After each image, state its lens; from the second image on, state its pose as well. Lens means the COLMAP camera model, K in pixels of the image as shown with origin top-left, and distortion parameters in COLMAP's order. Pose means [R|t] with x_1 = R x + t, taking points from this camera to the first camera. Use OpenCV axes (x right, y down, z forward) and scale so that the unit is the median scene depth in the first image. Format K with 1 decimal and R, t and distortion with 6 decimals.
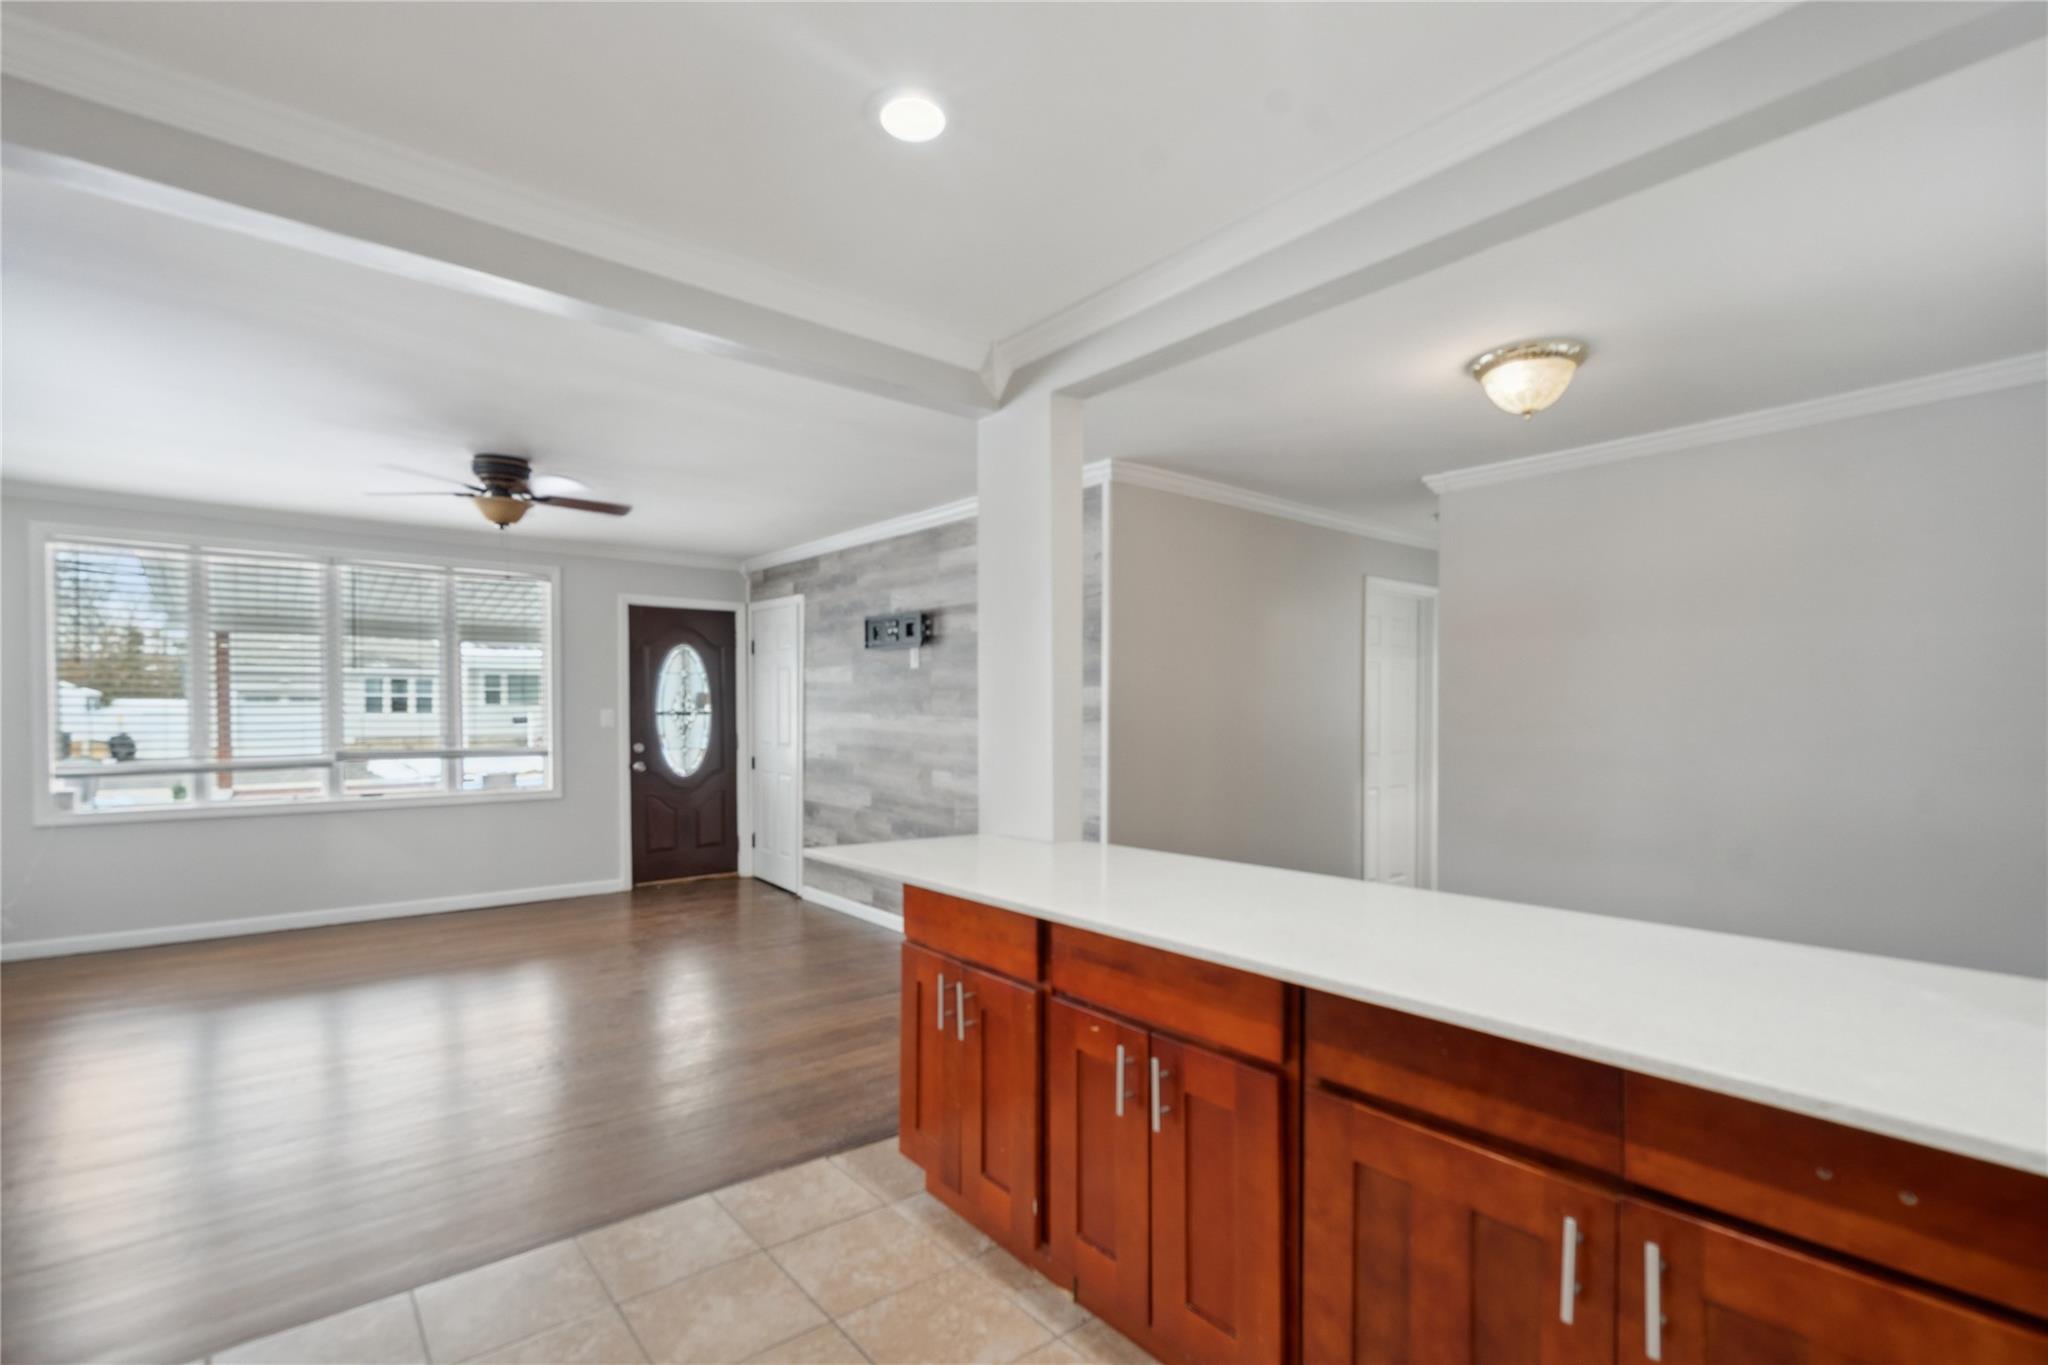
lens RADIAL K [[942.3, 0, 1019.7], [0, 942.3, 724.8], [0, 0, 1]] dist [0.000336, 0.000236]
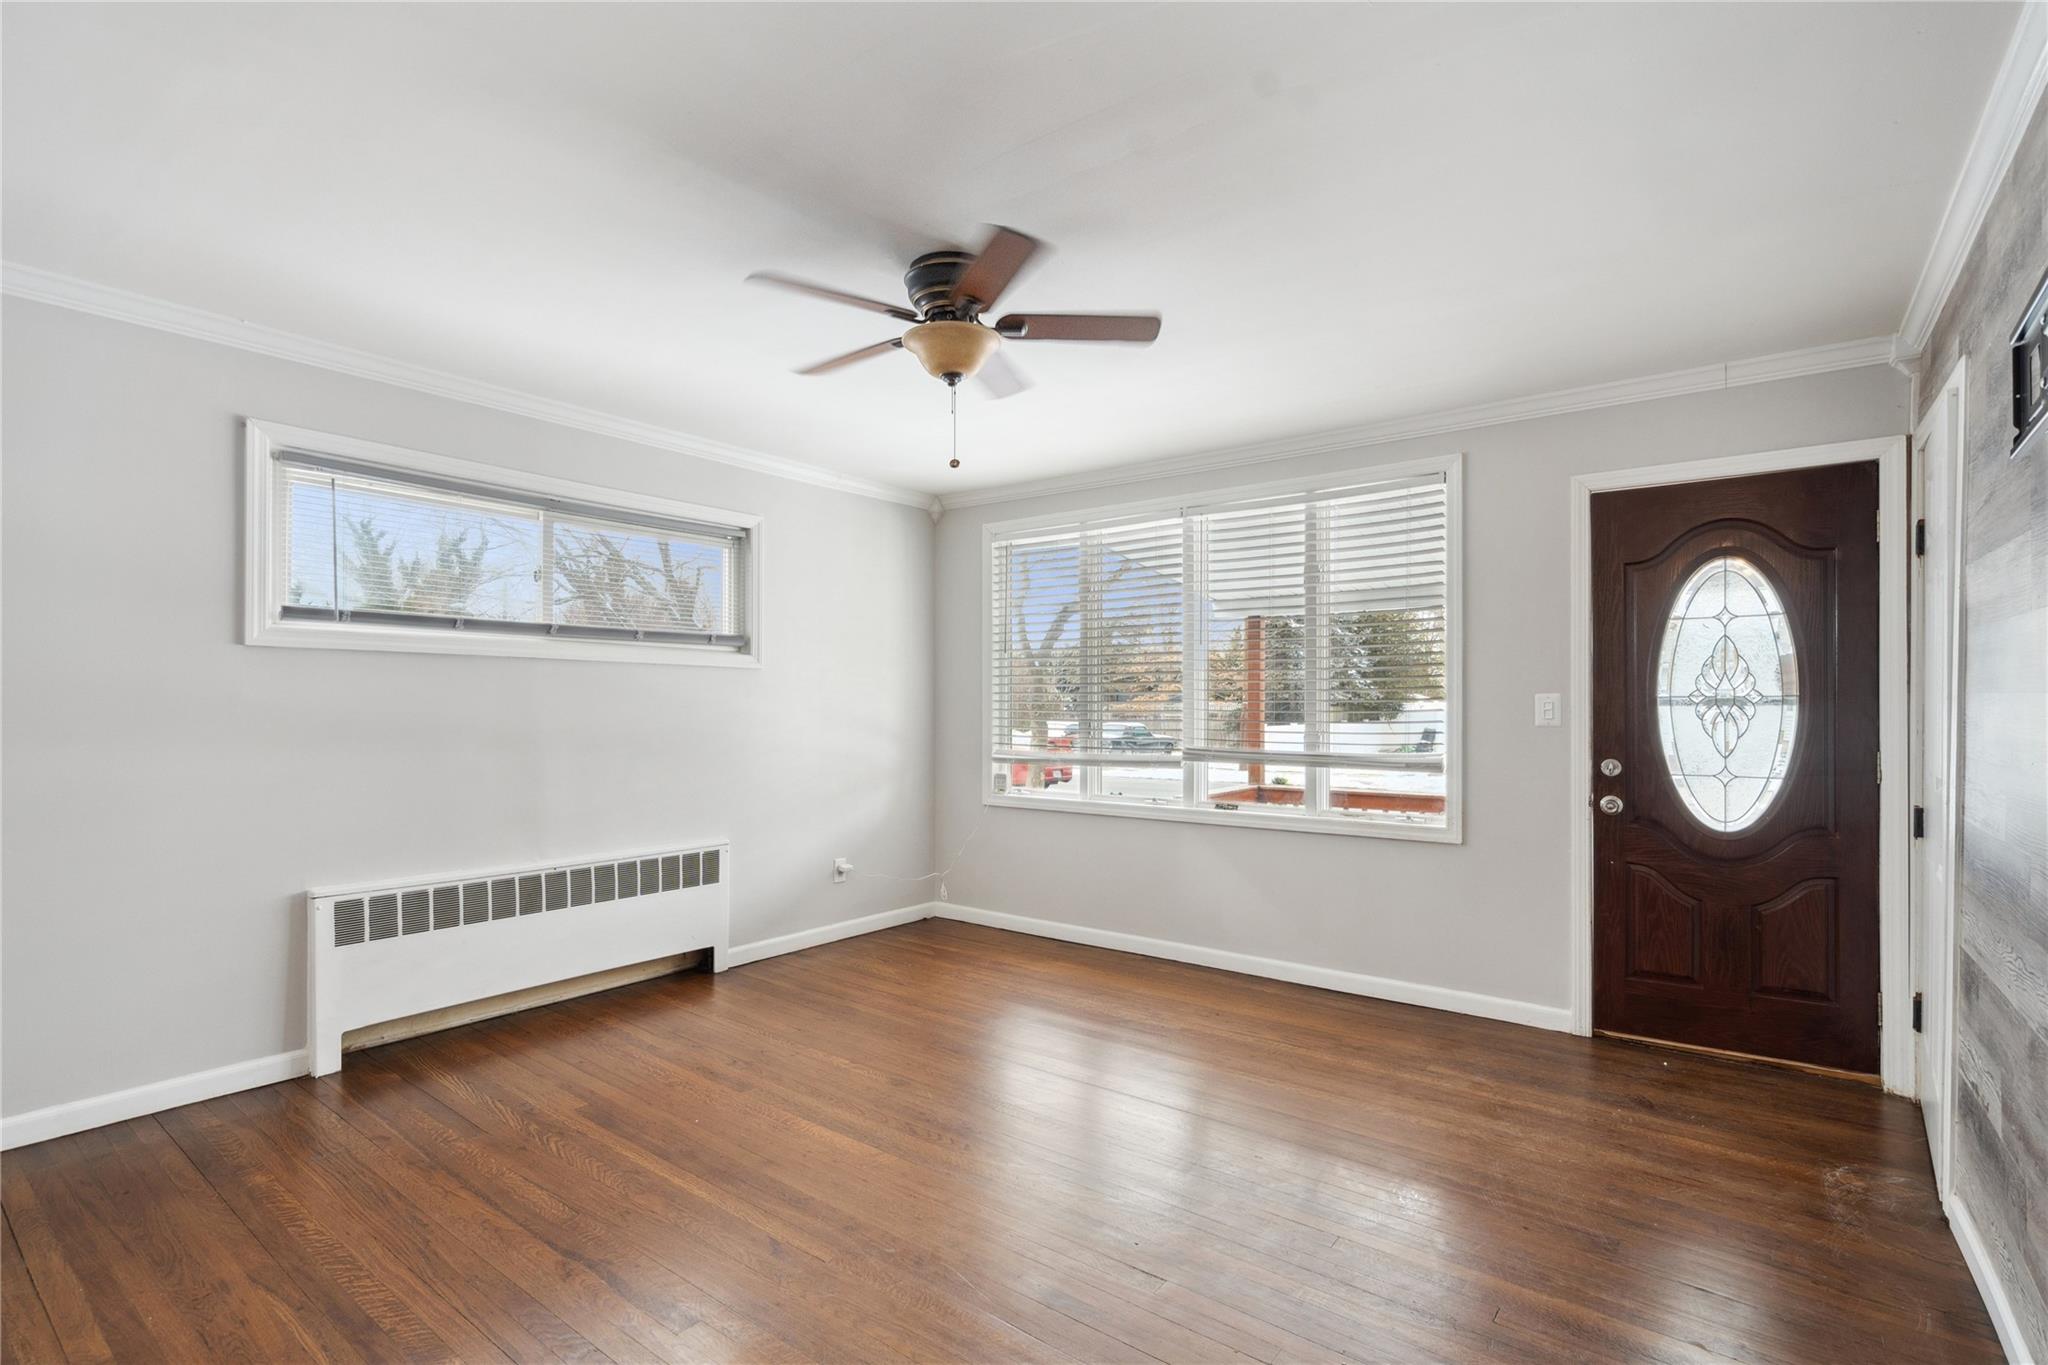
lens RADIAL K [[963.1, 0, 1025.3], [0, 963.1, 712.5], [0, 0, 1]] dist [-0.000169, 0.000410]
pose [[0.223784, 0.005488, -0.974623, 0.039756], [-0.017859, 0.999839, 0.001530, -0.000694], [0.974475, 0.017064, 0.223846, 0.601192]]
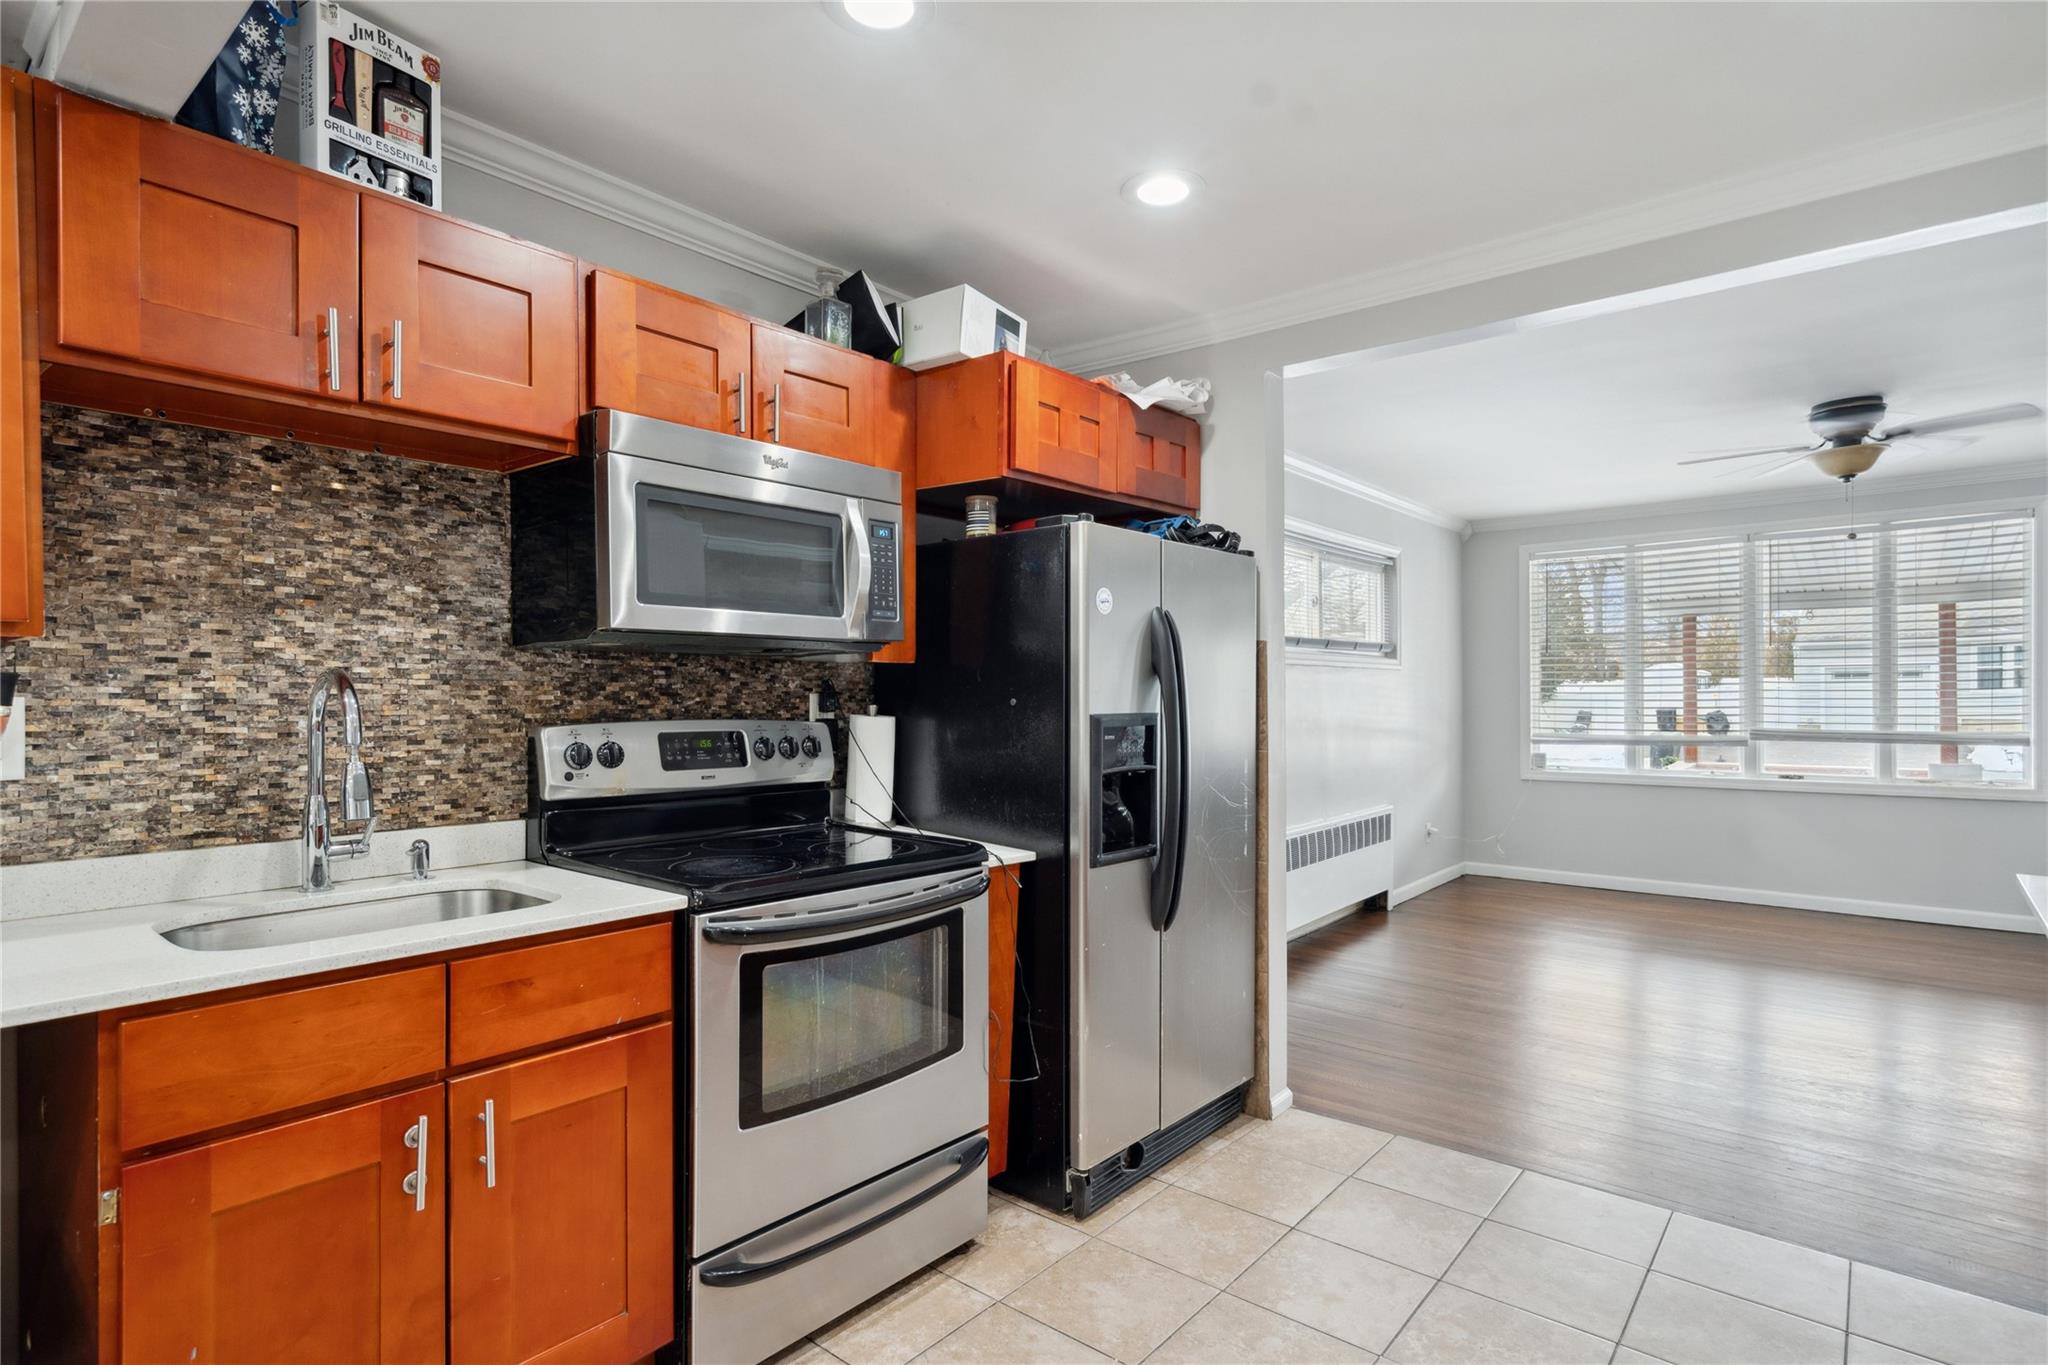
lens RADIAL K [[1024.3, 0, 1012.5], [0, 1024.3, 704.6], [0, 0, 1]] dist [0.004189, 0.000886]
pose [[0.178888, 0.007717, -0.983839, 0.173247], [-0.006272, 0.999958, 0.006703, -0.000089], [0.983849, 0.004971, 0.178929, 0.037515]]
